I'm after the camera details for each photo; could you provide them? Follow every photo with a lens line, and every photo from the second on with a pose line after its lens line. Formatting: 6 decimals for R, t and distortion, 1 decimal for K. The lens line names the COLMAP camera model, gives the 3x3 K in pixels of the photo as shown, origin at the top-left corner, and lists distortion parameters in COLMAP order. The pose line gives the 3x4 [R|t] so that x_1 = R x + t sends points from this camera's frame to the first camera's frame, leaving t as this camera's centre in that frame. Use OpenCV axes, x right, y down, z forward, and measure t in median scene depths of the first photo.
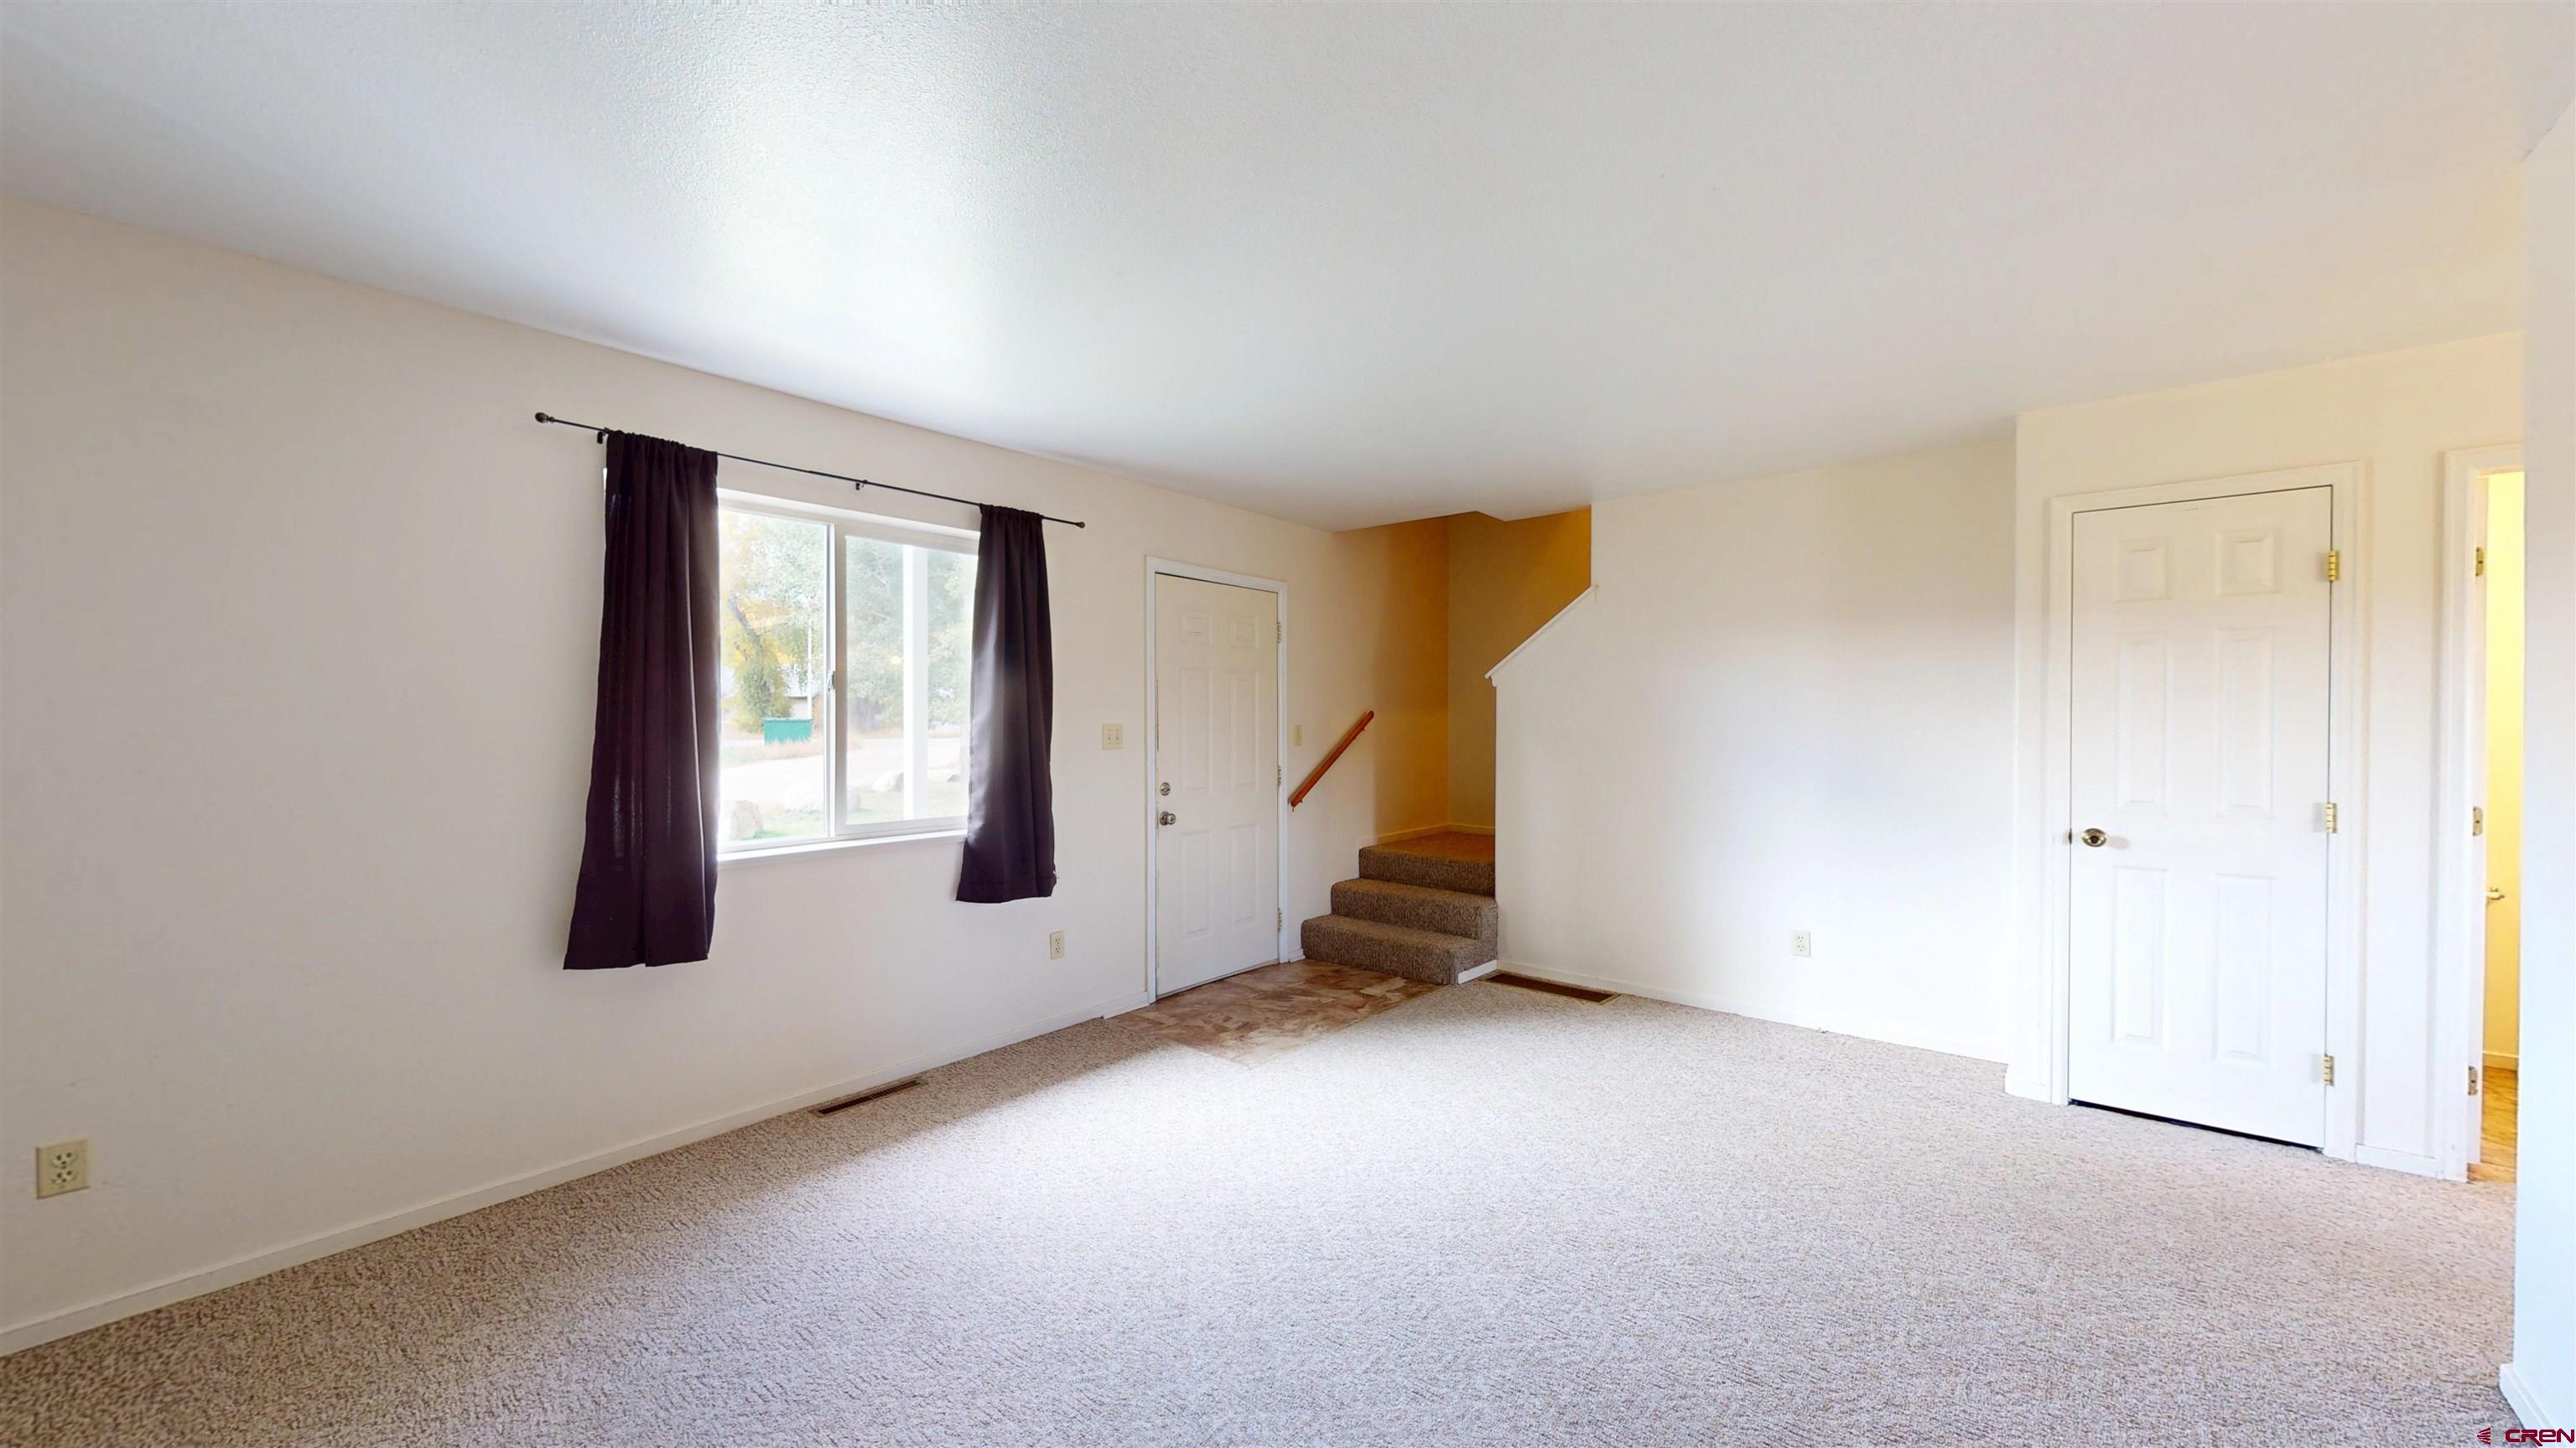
lens RADIAL K [[948.6, 0, 1279.7], [0, 948.6, 737.5], [0, 0, 1]] dist [-0.000123, 0.000190]
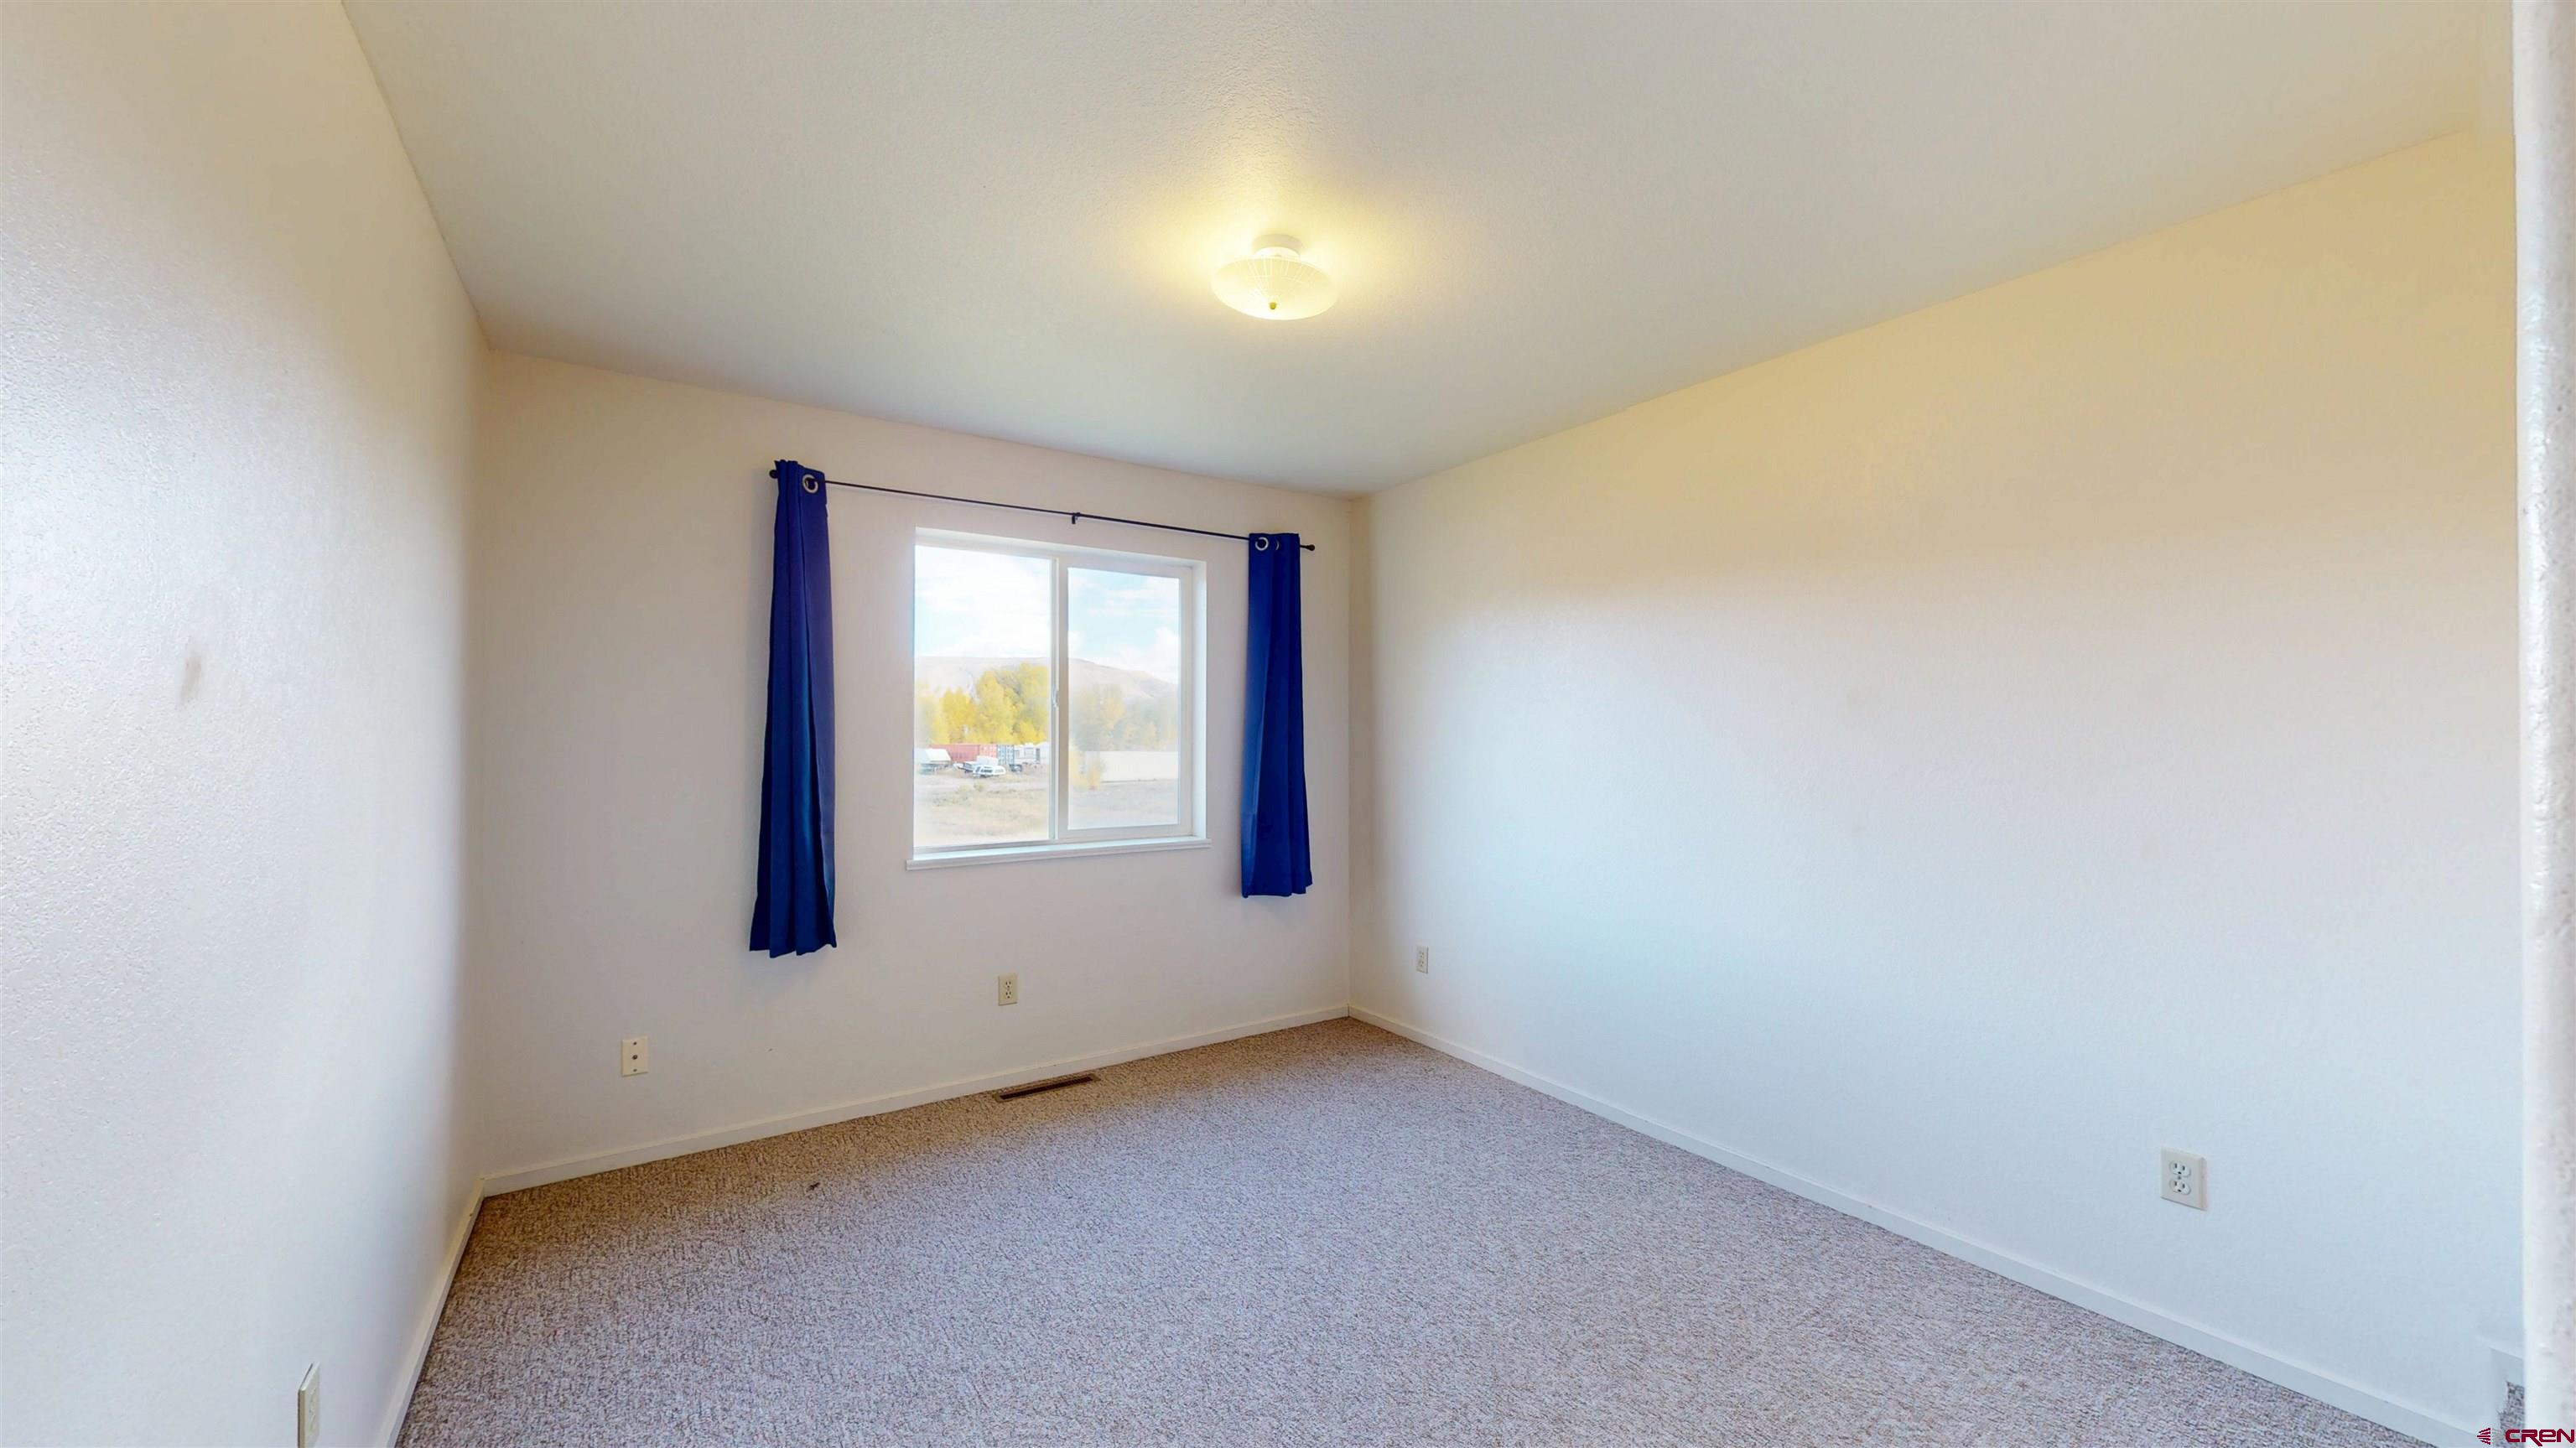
lens RADIAL K [[842.7, 0, 1292.4], [0, 842.7, 739.0], [0, 0, 1]] dist [-0.000805, 0.000006]
pose [[0.945519, -0.000416, -0.325567, 0.095676], [-0.004842, 0.999871, -0.015342, 0.002694], [0.325531, 0.016083, 0.945395, 0.138413]]
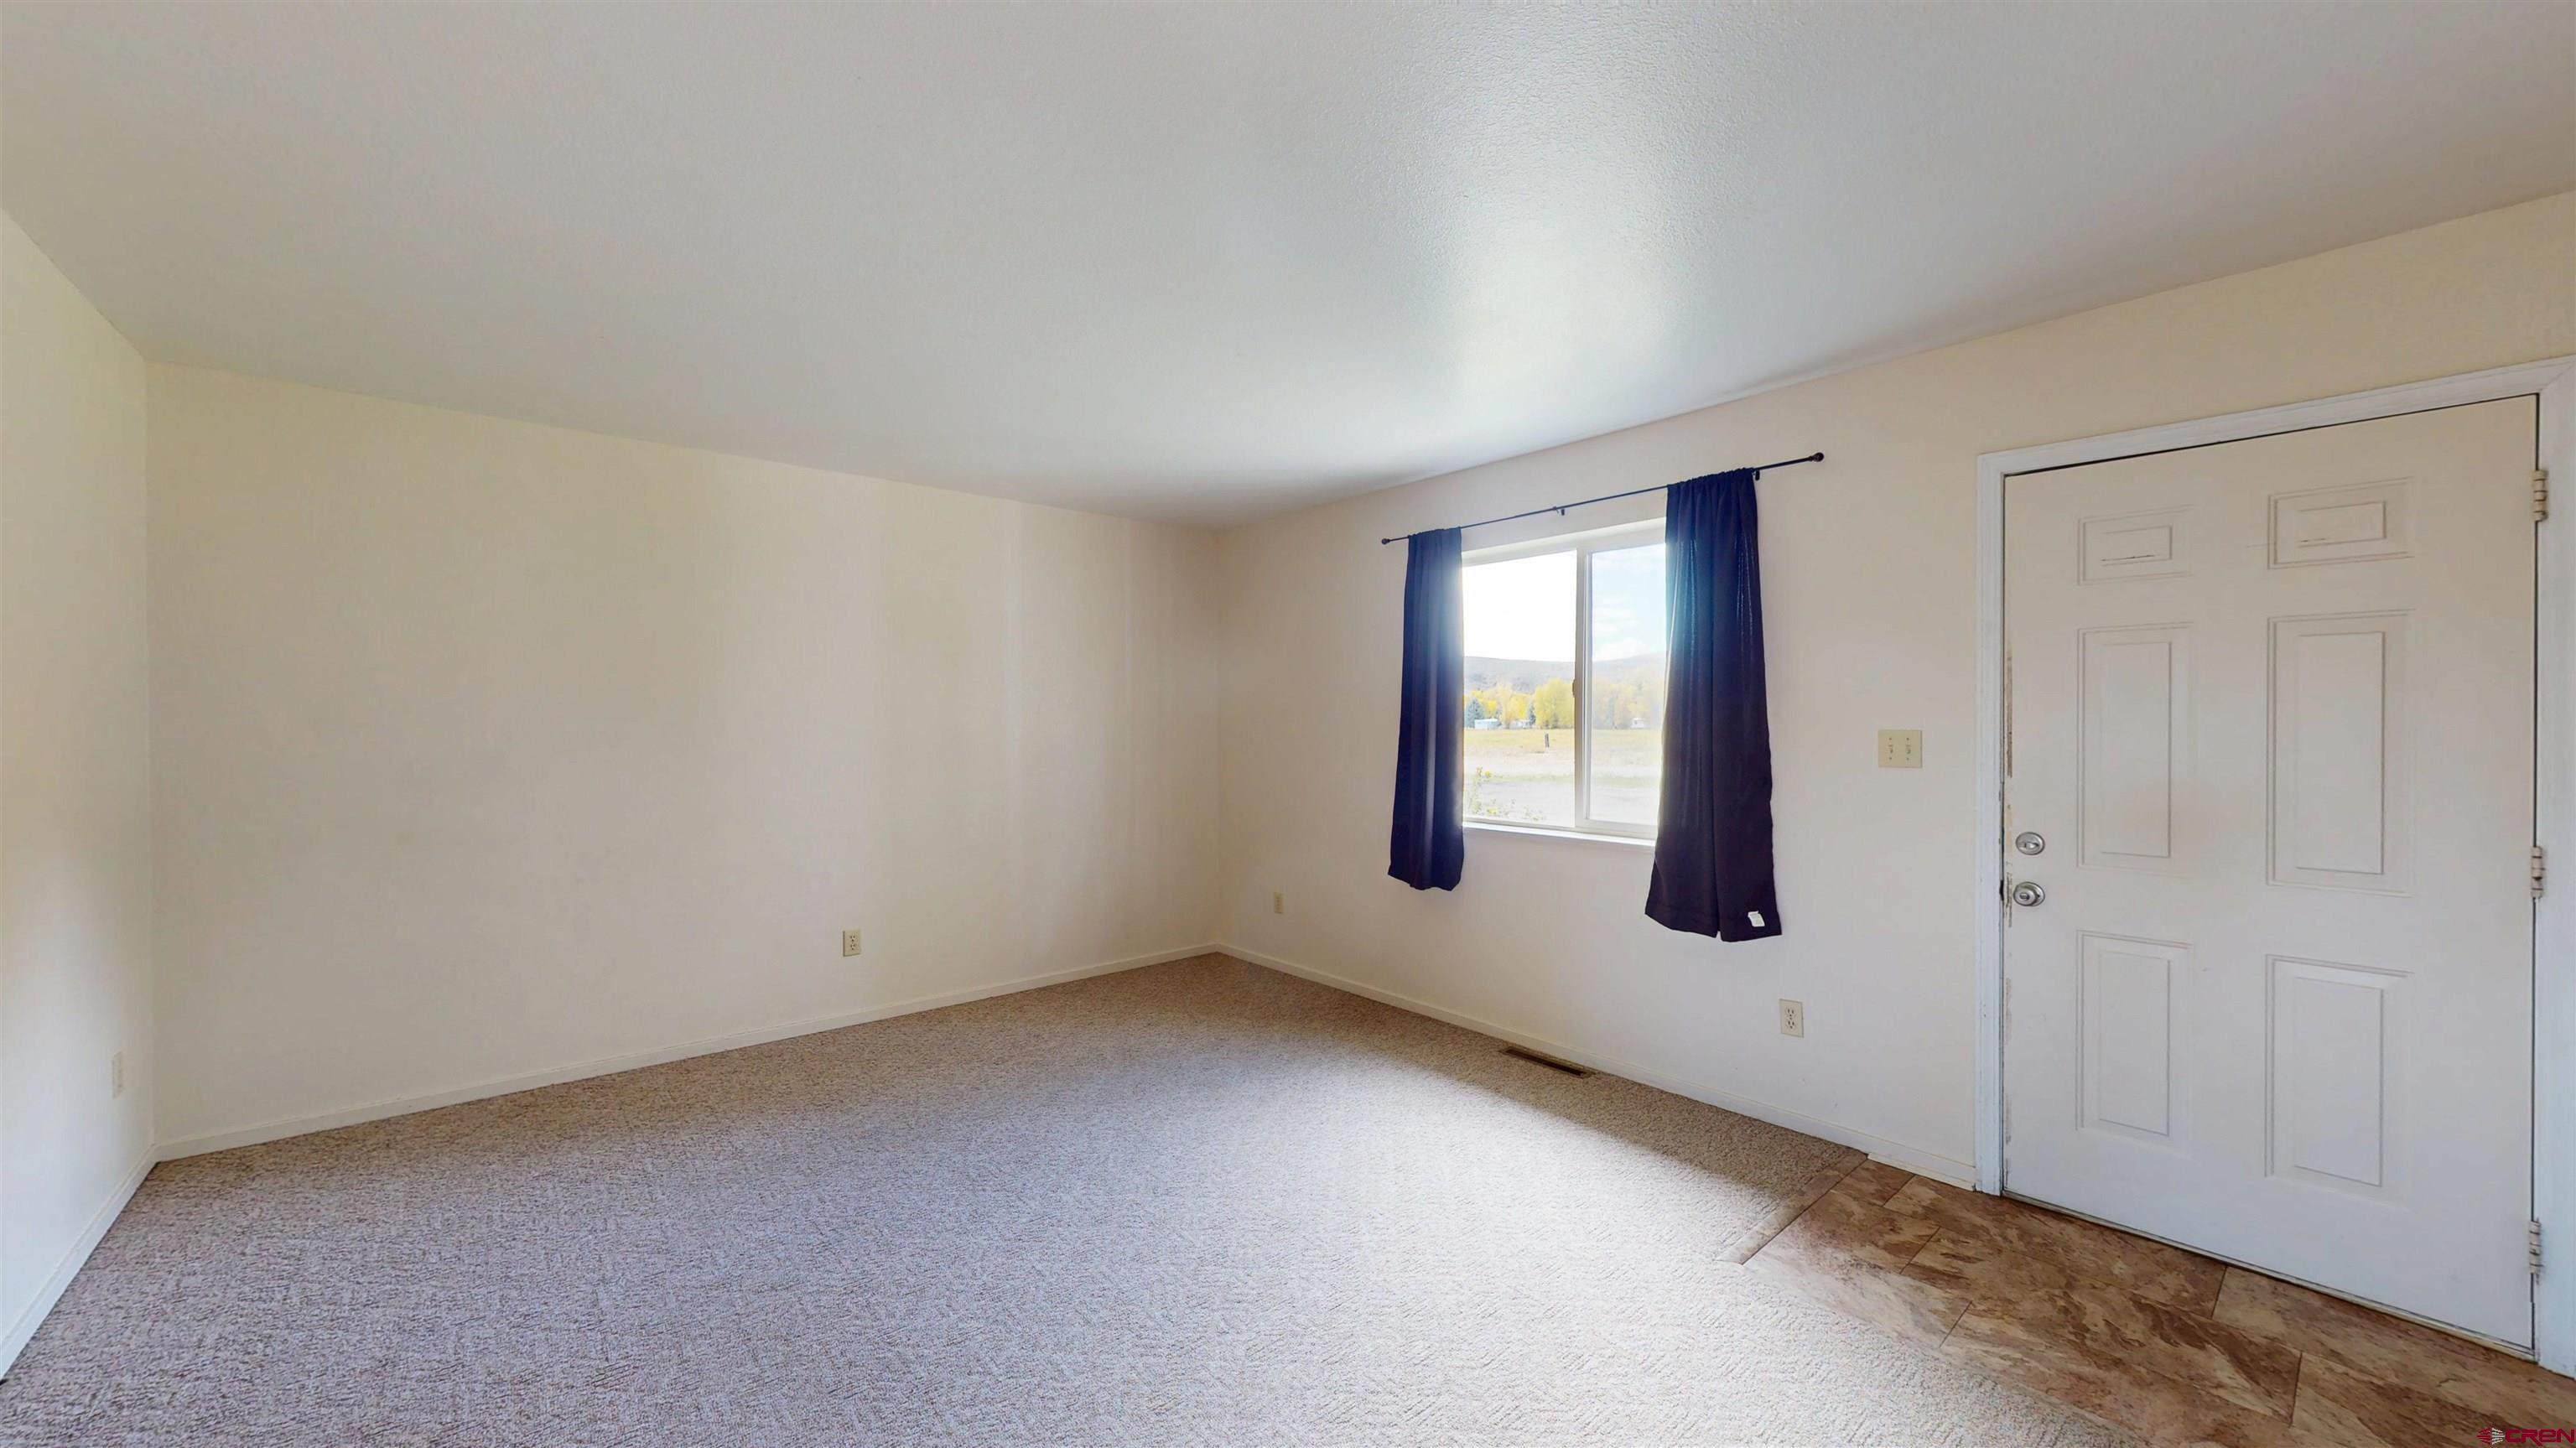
lens RADIAL K [[948.6, 0, 1291.7], [0, 948.6, 727.9], [0, 0, 1]] dist [-0.000123, 0.000190]
pose [[-0.164223, 0.007042, -0.986398, 0.598718], [-0.020259, 0.999740, 0.010510, -0.014700], [0.986215, 0.021710, -0.164038, 0.742941]]
